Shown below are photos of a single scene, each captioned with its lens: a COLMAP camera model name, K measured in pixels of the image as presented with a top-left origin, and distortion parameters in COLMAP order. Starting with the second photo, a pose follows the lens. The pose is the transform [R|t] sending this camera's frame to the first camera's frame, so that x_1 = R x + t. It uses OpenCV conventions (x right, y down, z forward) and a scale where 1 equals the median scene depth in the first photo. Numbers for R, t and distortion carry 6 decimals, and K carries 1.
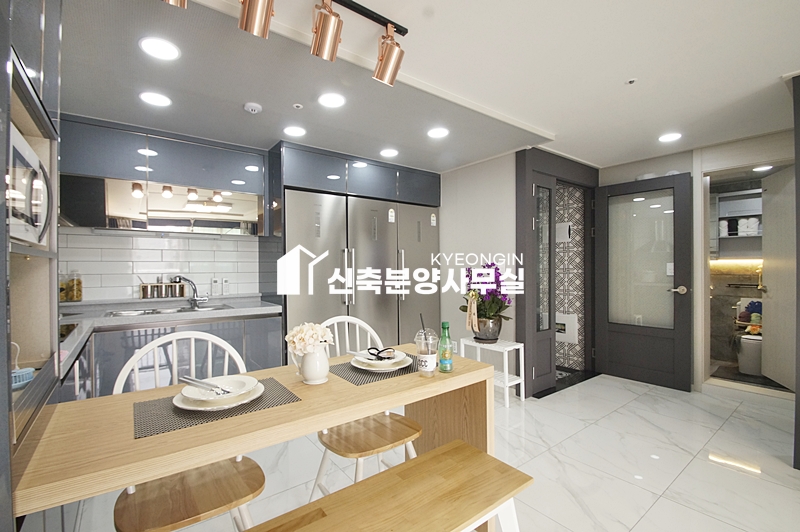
lens RADIAL K [[346.8, 0, 400.4], [0, 346.8, 265.3], [0, 0, 1]] dist [-0.000796, -0.004819]
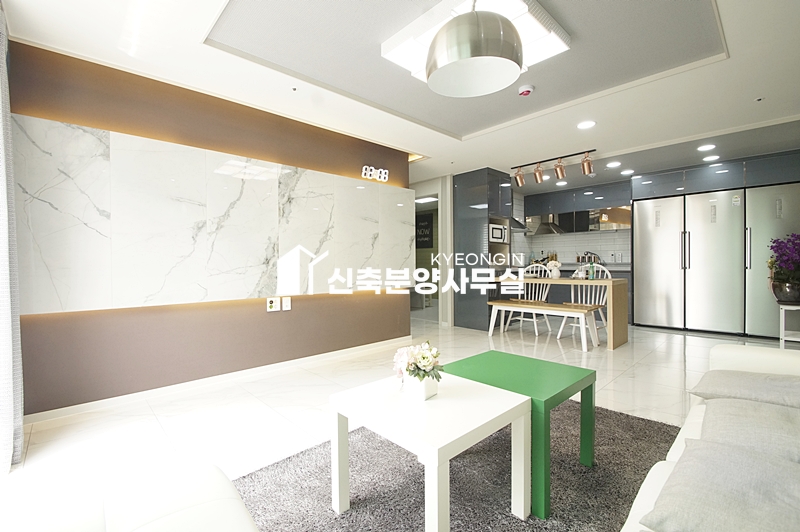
lens RADIAL K [[346.8, 0, 398.4], [0, 346.8, 265.1], [0, 0, 1]] dist [-0.000796, -0.004819]
pose [[0.138183, 0.010747, -0.990348, 1.218550], [0.011124, 0.999861, 0.012403, 0.066880], [0.990344, -0.012730, 0.138045, -0.423727]]
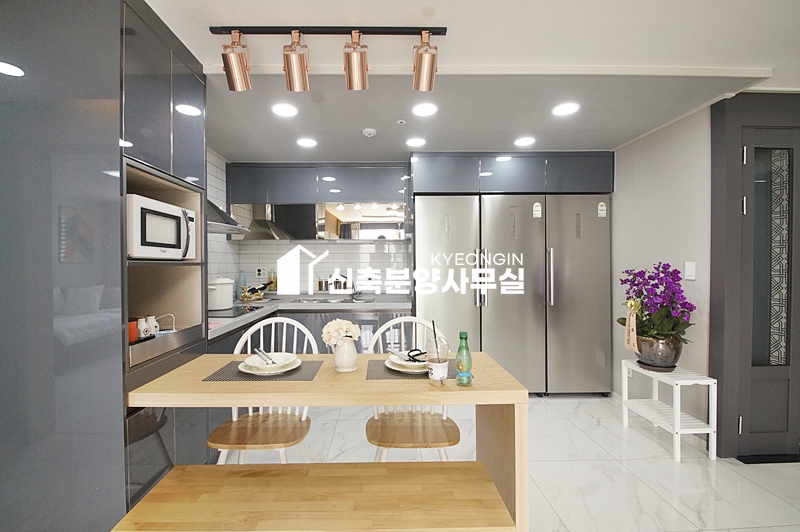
lens RADIAL K [[346.8, 0, 378.0], [0, 346.8, 268.8], [0, 0, 1]] dist [-0.000796, -0.004819]
pose [[0.815854, 0.009277, -0.578183, 0.196918], [0.001143, 0.999843, 0.017656, -0.010539], [0.578256, -0.015065, 0.815716, 0.040750]]
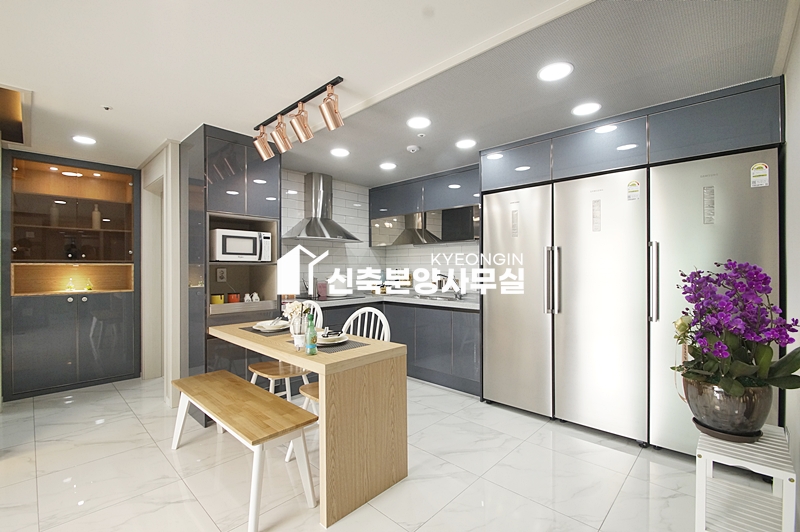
lens RADIAL K [[346.8, 0, 387.7], [0, 346.8, 266.9], [0, 0, 1]] dist [-0.000796, -0.004819]
pose [[0.184461, 0.002678, -0.982836, 0.639991], [0.002778, 0.999991, 0.003246, -0.003060], [0.982836, -0.003329, 0.184452, 0.494044]]
